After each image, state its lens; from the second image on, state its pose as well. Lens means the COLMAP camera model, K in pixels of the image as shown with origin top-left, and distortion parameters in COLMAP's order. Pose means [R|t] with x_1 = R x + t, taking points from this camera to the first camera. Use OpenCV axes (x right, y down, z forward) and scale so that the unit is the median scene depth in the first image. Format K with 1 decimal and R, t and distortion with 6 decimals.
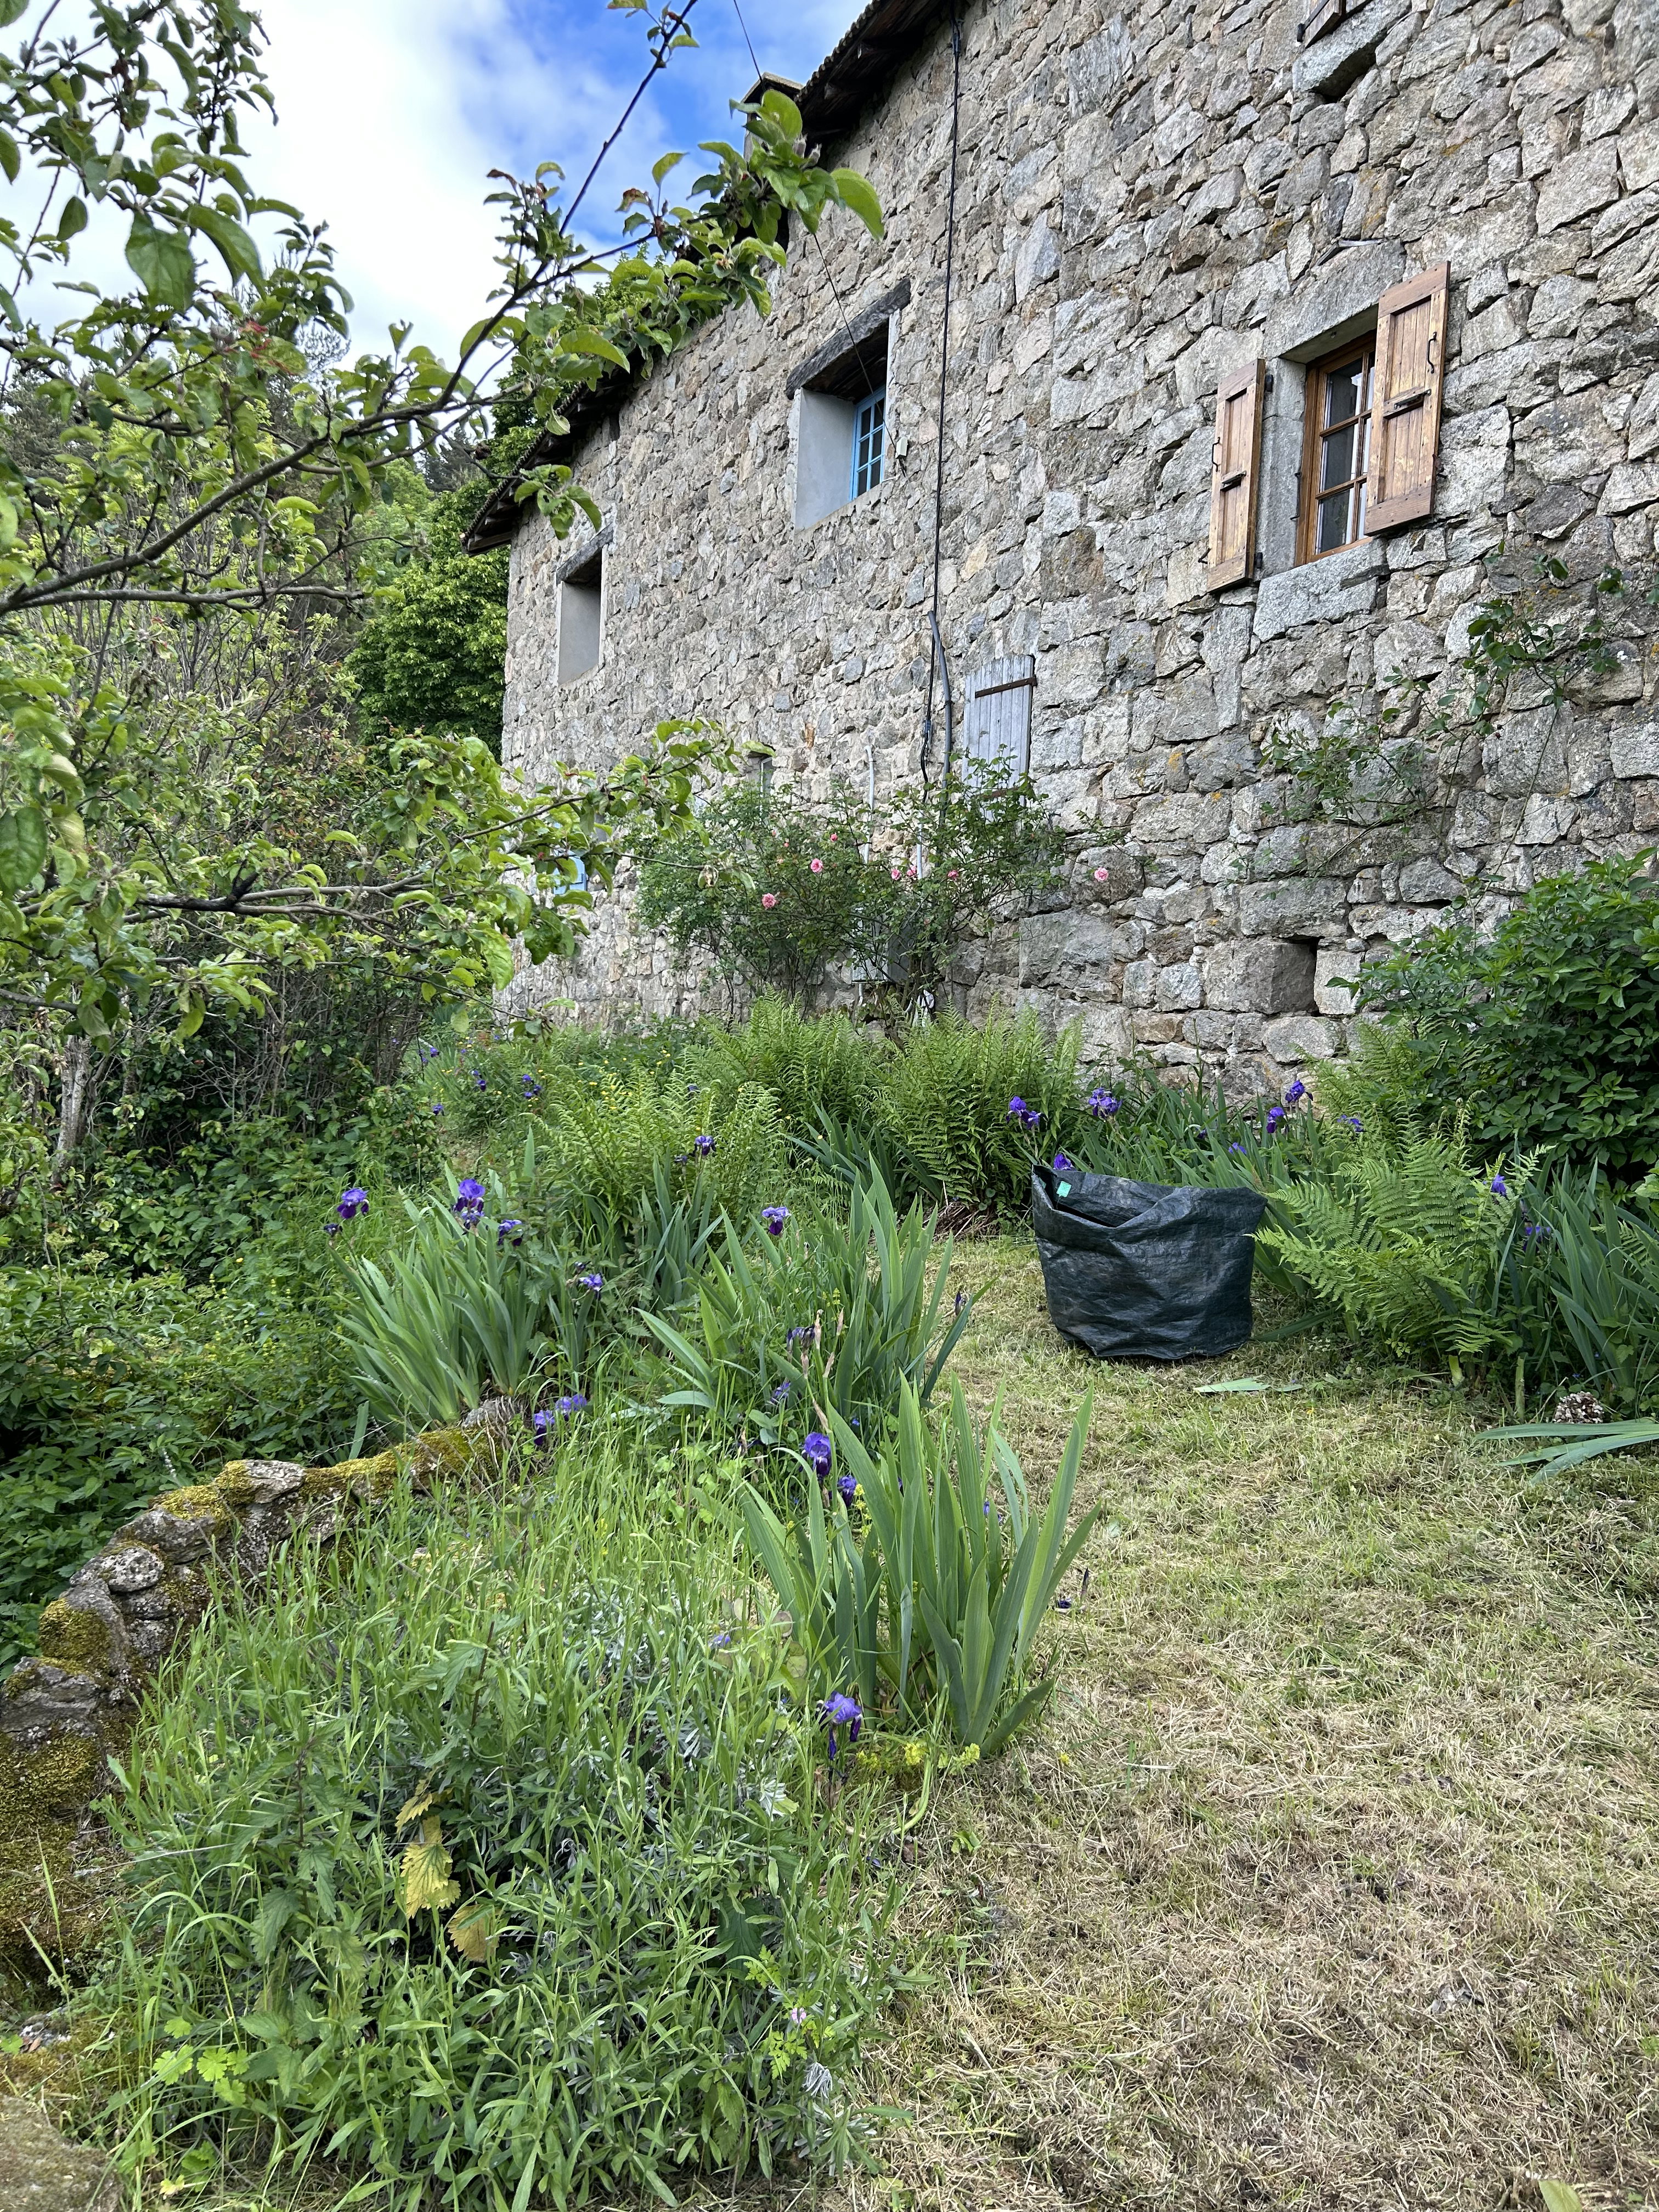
lens RADIAL K [[1681.9, 0, 831.0], [0, 1681.9, 1107.0], [0, 0, 1]] dist [0.010558, -0.001120]
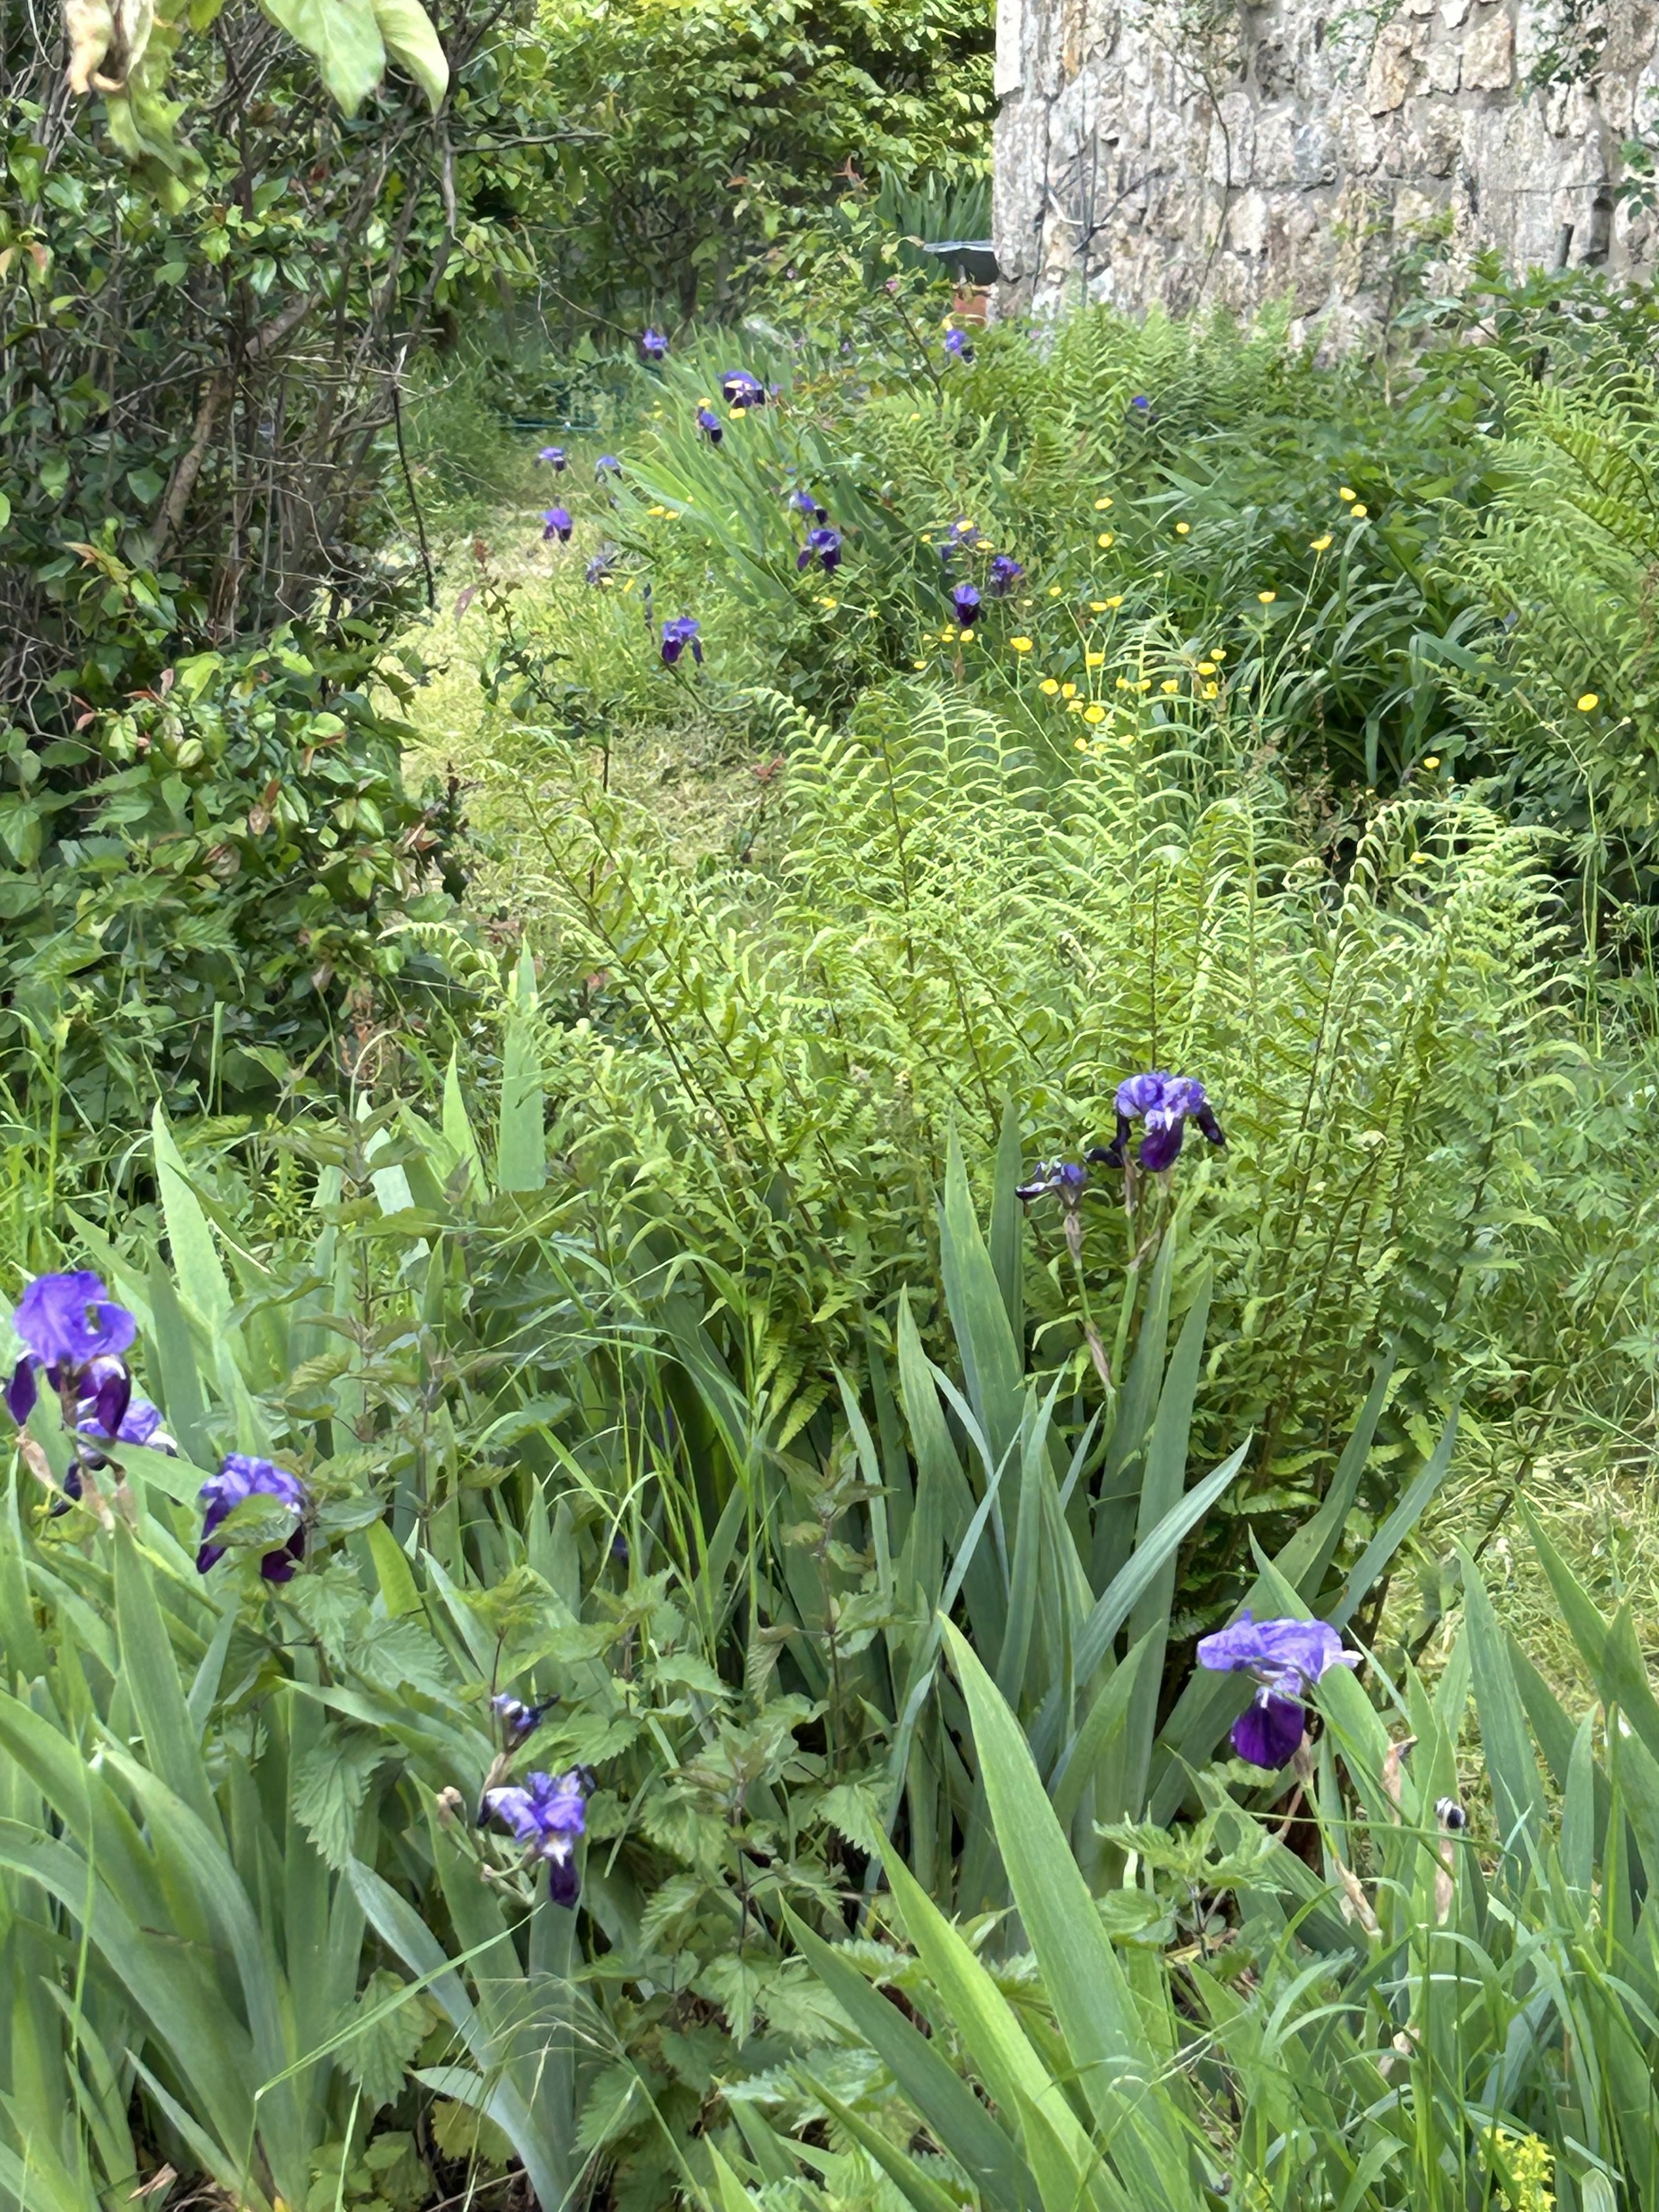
lens RADIAL K [[5665.9, 0, 828.8], [0, 5665.9, 1106.0], [0, 0, 1]] dist [-0.072830, 0.000000]
pose [[0.956711, 0.030943, -0.289392, 0.081610], [0.005354, 0.992293, 0.123799, -0.060263], [0.290992, -0.119989, 0.949171, 0.275765]]
